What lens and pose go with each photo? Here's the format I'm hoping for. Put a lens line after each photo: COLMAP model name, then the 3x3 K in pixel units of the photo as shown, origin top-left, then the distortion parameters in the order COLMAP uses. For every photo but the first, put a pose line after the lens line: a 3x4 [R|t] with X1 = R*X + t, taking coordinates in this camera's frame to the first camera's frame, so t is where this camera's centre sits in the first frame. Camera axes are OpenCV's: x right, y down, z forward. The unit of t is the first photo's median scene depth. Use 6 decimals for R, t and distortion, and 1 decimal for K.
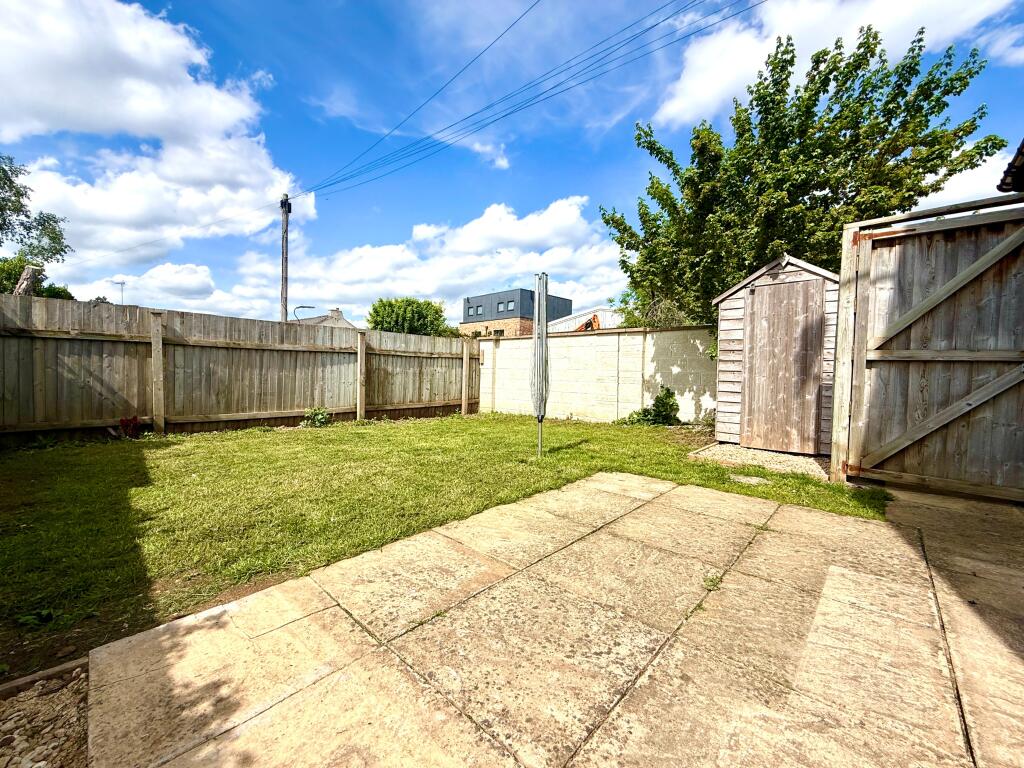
lens RADIAL K [[408.5, 0, 510.3], [0, 408.5, 382.4], [0, 0, 1]] dist [0.000128, 0.000141]
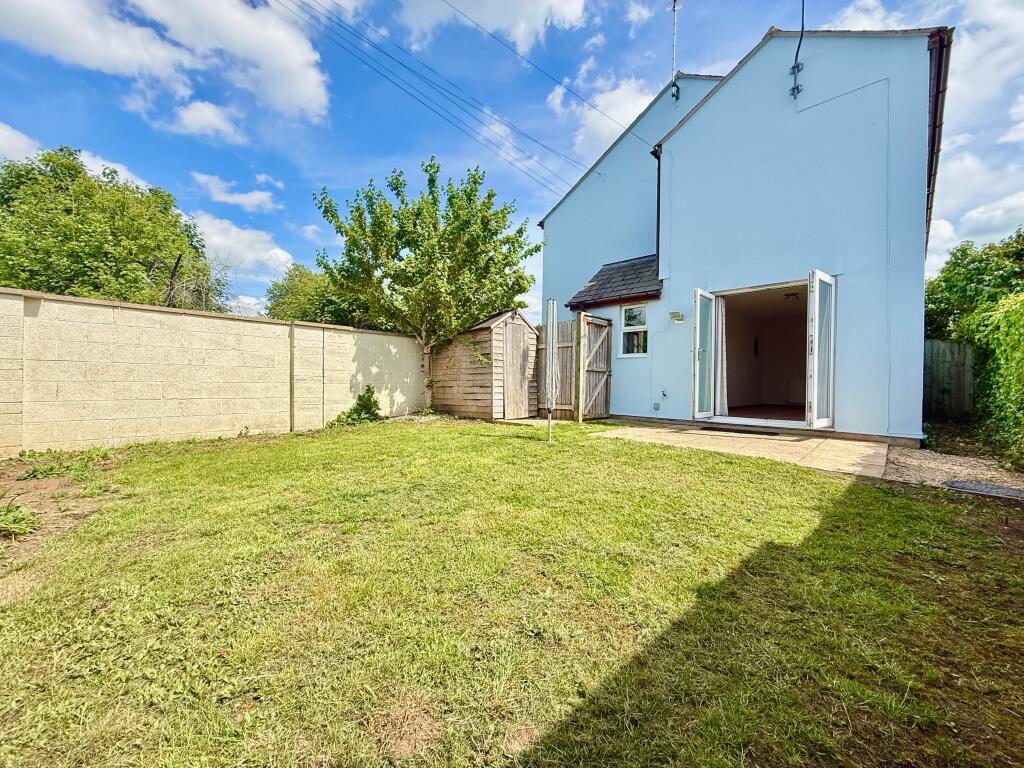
lens RADIAL K [[408.5, 0, 510.3], [0, 408.5, 382.4], [0, 0, 1]] dist [0.000128, 0.000141]
pose [[0.027491, -0.023942, 0.999335, -0.694743], [0.011053, 0.999659, 0.023645, -0.019760], [-0.999561, 0.010396, 0.027746, 0.615403]]
